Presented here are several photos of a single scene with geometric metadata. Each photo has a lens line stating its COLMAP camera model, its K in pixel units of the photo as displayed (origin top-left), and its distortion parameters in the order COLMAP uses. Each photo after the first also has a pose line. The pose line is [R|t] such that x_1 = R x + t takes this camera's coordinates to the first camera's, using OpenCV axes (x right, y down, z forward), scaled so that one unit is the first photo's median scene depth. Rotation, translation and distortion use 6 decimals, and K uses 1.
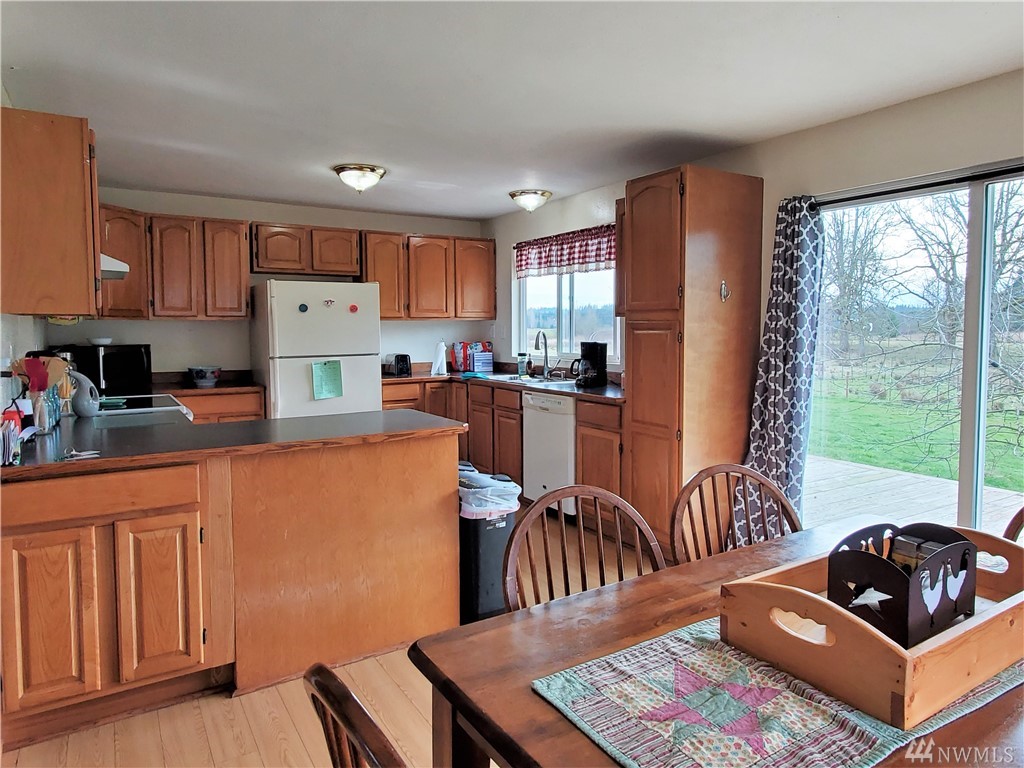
lens RADIAL K [[652.2, 0, 514.4], [0, 652.2, 367.7], [0, 0, 1]] dist [0.005388, -0.001254]
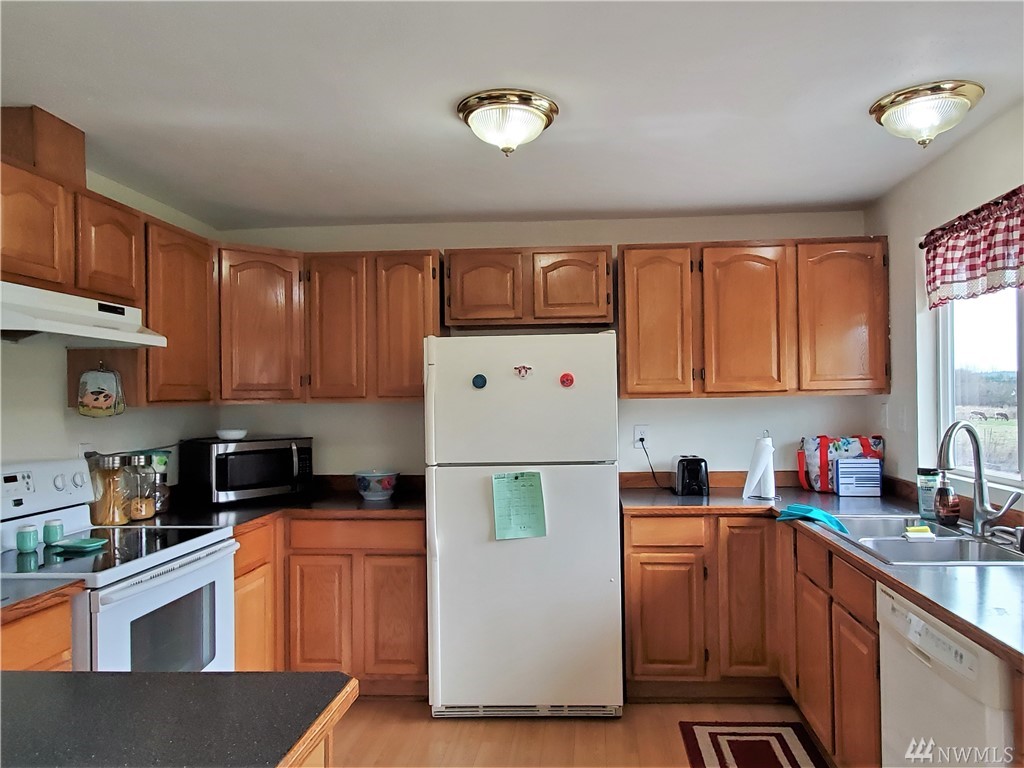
lens RADIAL K [[706.2, 0, 551.3], [0, 706.2, 396.9], [0, 0, 1]] dist [0.002824, -0.000444]
pose [[0.818449, -0.009505, -0.574501, 0.079957], [-0.025379, 0.998289, -0.052672, -0.039249], [0.574019, 0.057690, 0.816807, 0.446396]]
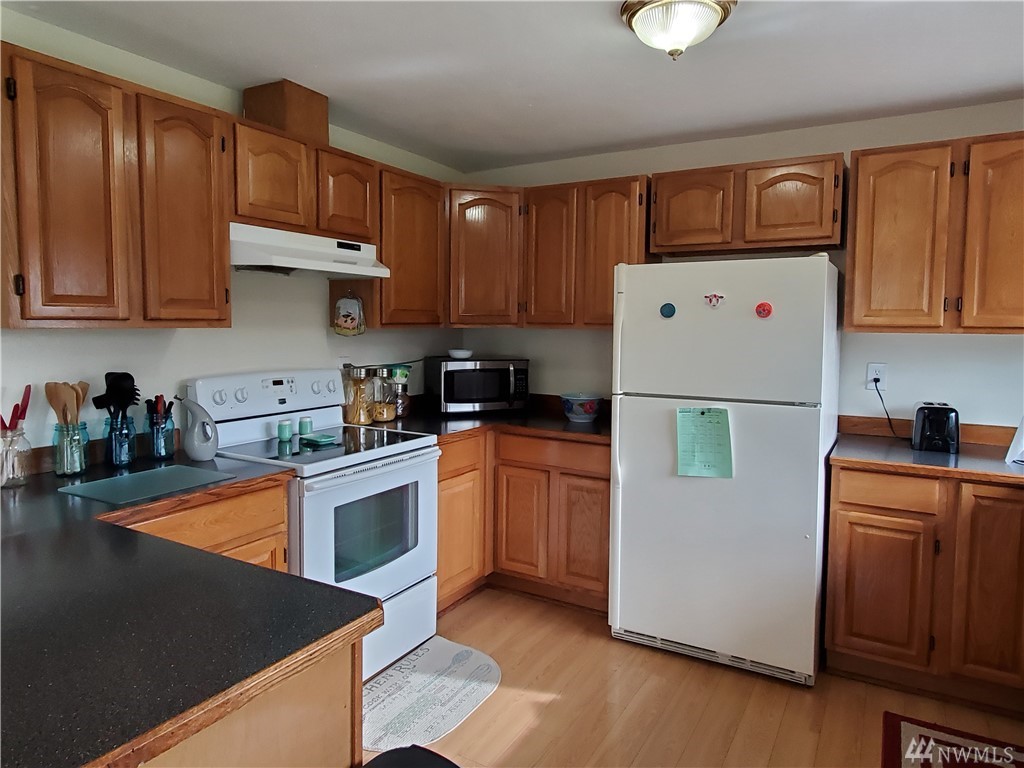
lens RADIAL K [[652.2, 0, 514.4], [0, 652.2, 367.7], [0, 0, 1]] dist [0.005388, -0.001254]
pose [[0.468227, 0.065811, -0.881154, 0.096468], [-0.066968, 0.996997, 0.038877, -0.047338], [0.881067, 0.040806, 0.471229, 0.533318]]
